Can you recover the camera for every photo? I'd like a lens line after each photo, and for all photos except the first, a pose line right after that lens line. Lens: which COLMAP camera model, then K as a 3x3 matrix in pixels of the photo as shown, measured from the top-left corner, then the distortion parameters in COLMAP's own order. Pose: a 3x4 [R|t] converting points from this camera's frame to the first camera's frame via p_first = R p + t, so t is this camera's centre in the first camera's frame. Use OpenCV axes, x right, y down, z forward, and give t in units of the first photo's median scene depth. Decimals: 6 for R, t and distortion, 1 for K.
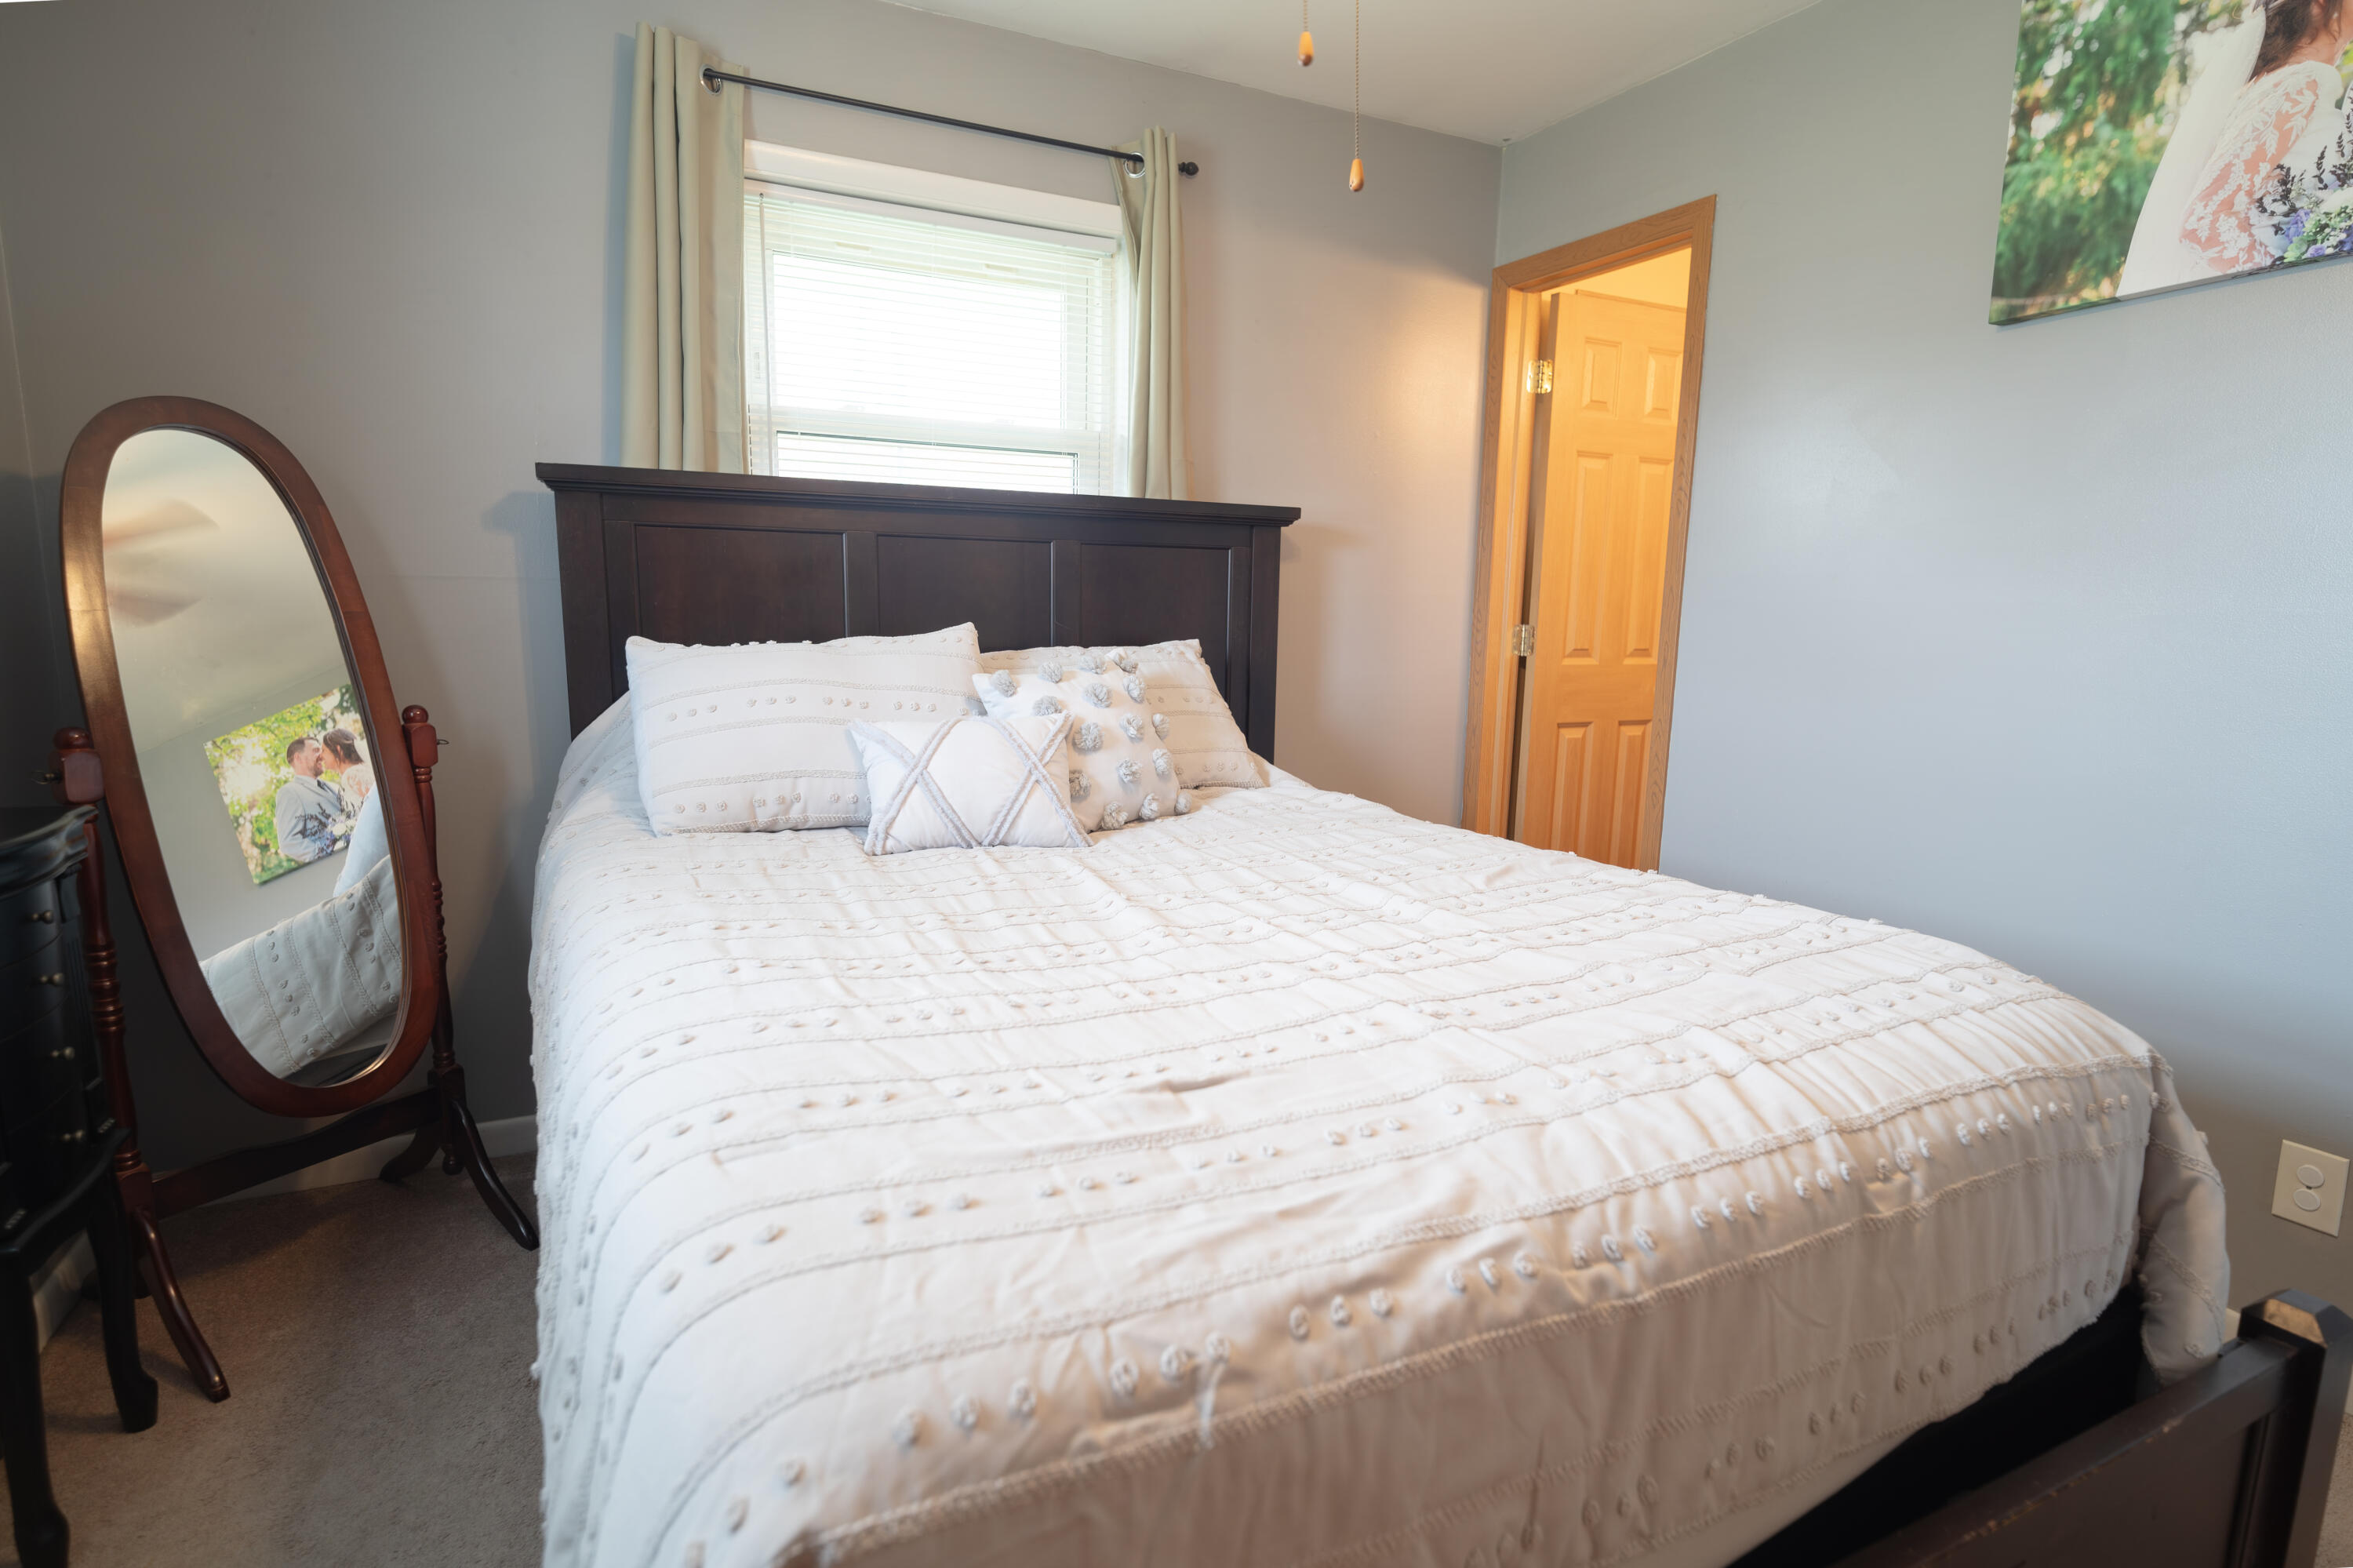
lens RADIAL K [[1177.3, 0, 1176.5], [0, 1177.3, 784.0], [0, 0, 1]] dist [-0.000410, -0.000682]
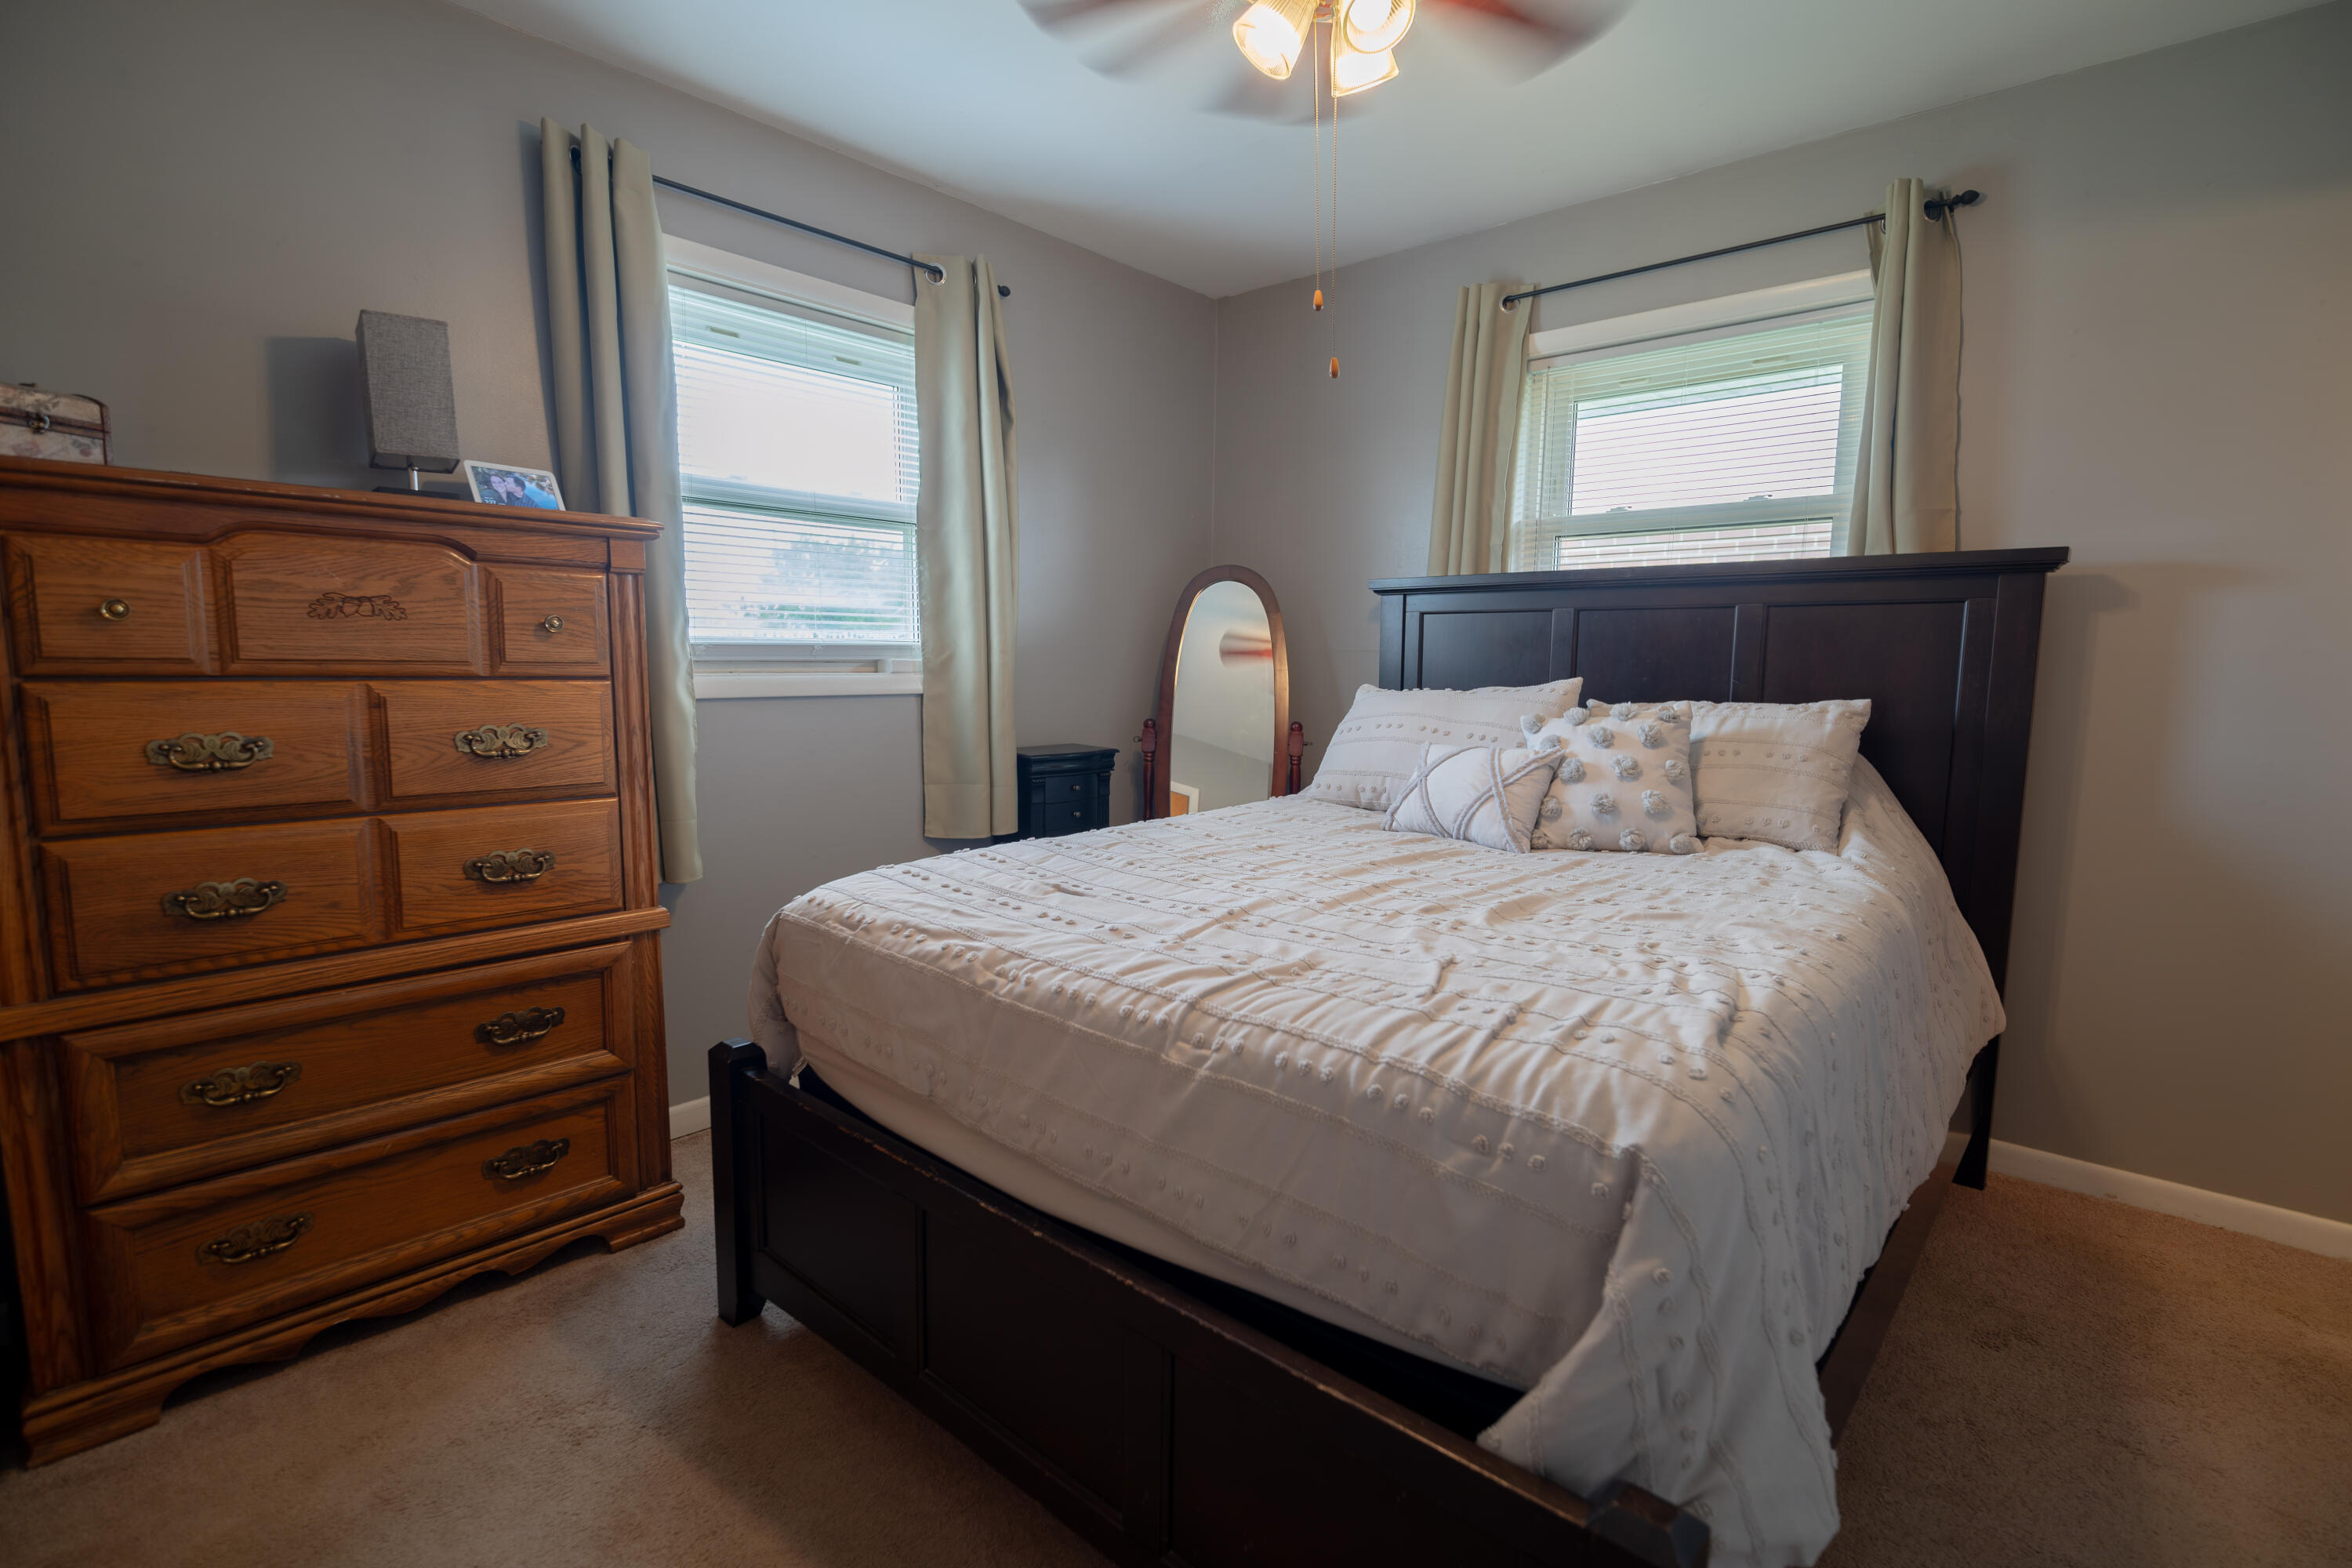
lens RADIAL K [[1099.8, 0, 1176.5], [0, 1099.8, 793.7], [0, 0, 1]] dist [0.002647, -0.004442]
pose [[0.368362, 0.098159, -0.924486, 1.414069], [-0.148545, 0.987849, 0.045699, -0.013584], [0.917738, 0.120494, 0.378467, 0.358705]]
